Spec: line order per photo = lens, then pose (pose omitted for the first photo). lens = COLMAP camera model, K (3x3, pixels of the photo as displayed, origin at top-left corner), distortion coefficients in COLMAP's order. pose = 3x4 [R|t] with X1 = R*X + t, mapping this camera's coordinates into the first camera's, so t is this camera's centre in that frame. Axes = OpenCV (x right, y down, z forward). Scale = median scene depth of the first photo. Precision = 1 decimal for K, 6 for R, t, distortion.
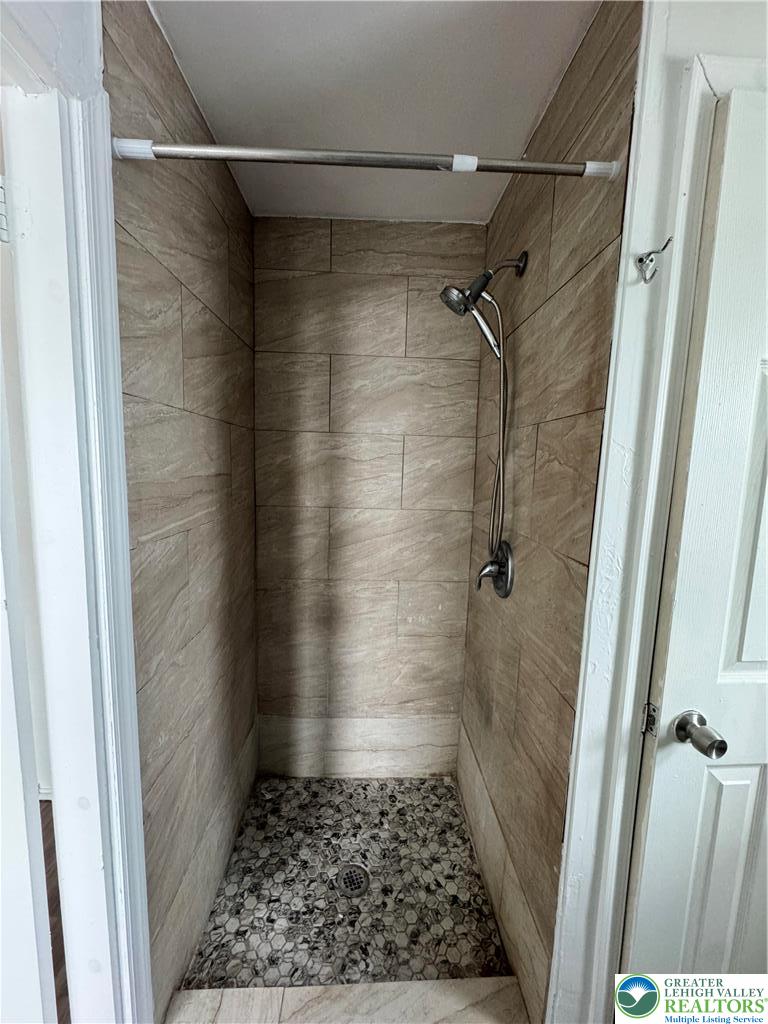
lens RADIAL K [[406.3, 0, 385.7], [0, 406.3, 512.0], [0, 0, 1]] dist [-0.001736, 0.000638]
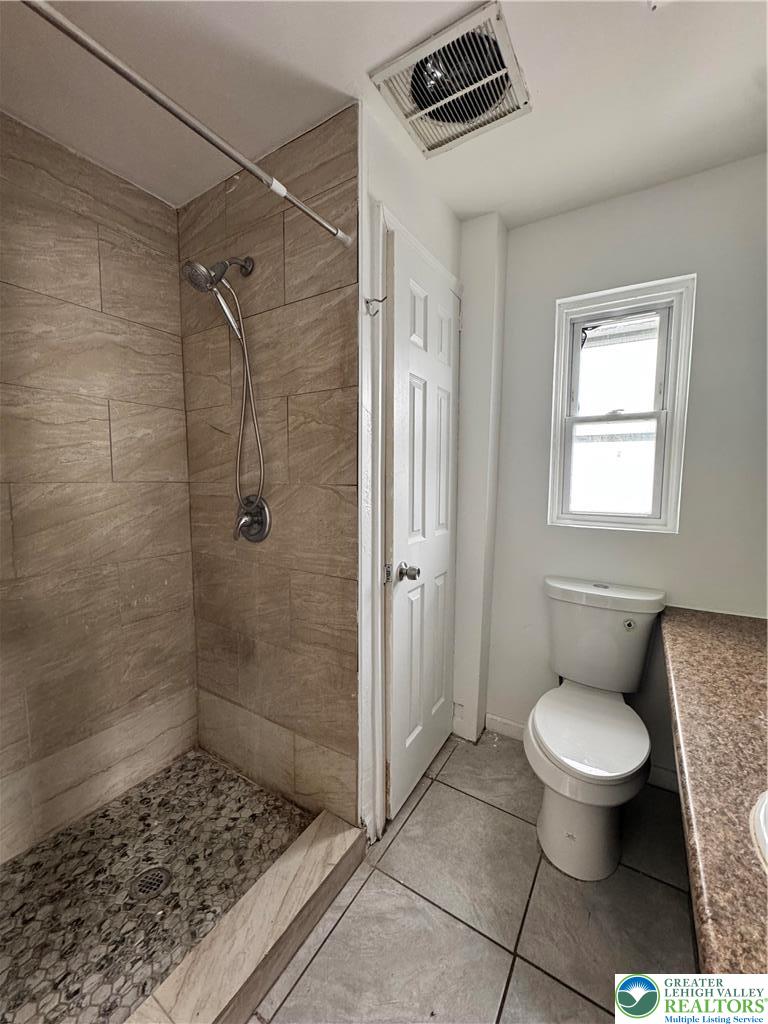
lens RADIAL K [[406.3, 0, 383.8], [0, 406.3, 510.1], [0, 0, 1]] dist [-0.001736, 0.000638]
pose [[0.573049, -0.093191, 0.814205, -0.395538], [0.110337, 0.993241, 0.036025, 0.098408], [-0.812059, 0.069193, 0.579459, 0.000685]]
